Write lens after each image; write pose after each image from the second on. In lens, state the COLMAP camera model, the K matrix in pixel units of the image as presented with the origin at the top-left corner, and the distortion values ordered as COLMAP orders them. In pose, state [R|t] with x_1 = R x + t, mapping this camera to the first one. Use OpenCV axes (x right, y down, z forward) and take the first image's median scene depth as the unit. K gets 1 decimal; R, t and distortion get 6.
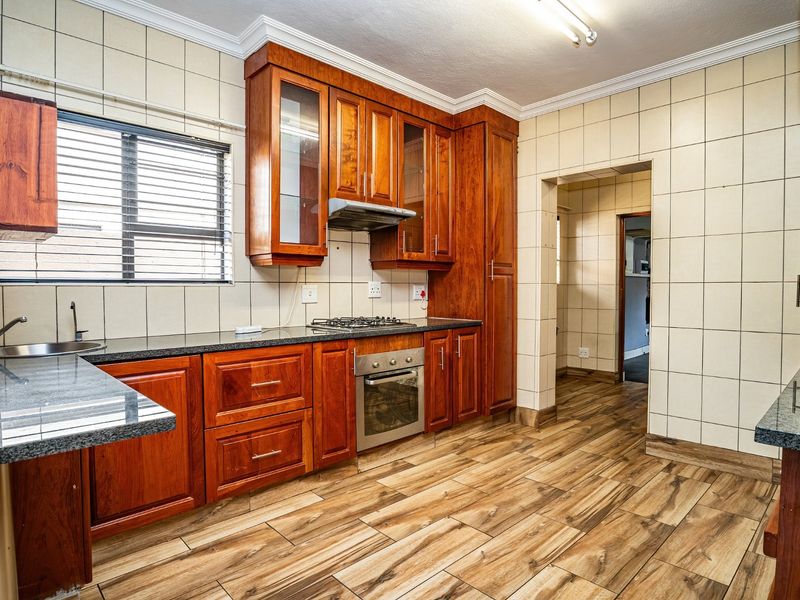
lens RADIAL K [[457.9, 0, 400.1], [0, 457.9, 291.7], [0, 0, 1]] dist [-0.003309, -0.000219]
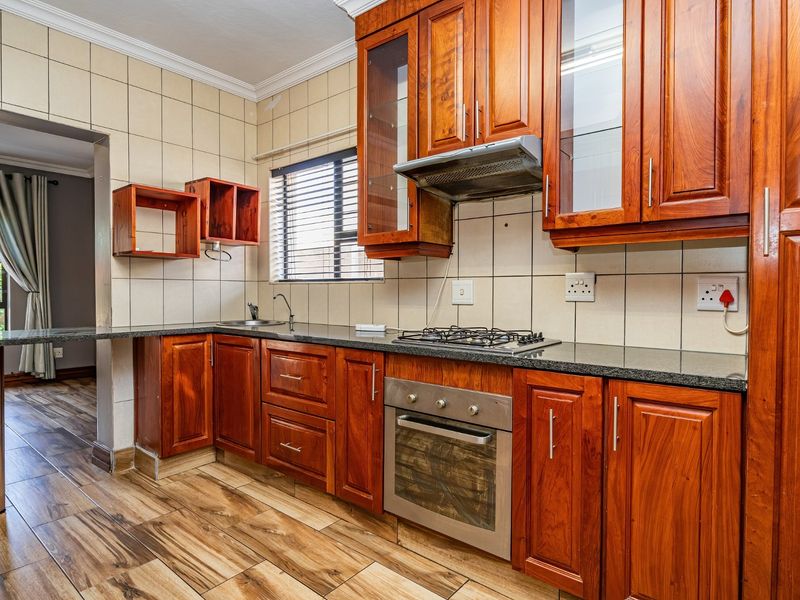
lens RADIAL K [[457.9, 0, 400.1], [0, 457.9, 304.8], [0, 0, 1]] dist [-0.003309, -0.000219]
pose [[0.128631, 0.028733, -0.991276, 0.671078], [-0.018199, 0.999480, 0.026609, 0.008715], [0.991526, 0.014618, 0.129087, 1.015706]]
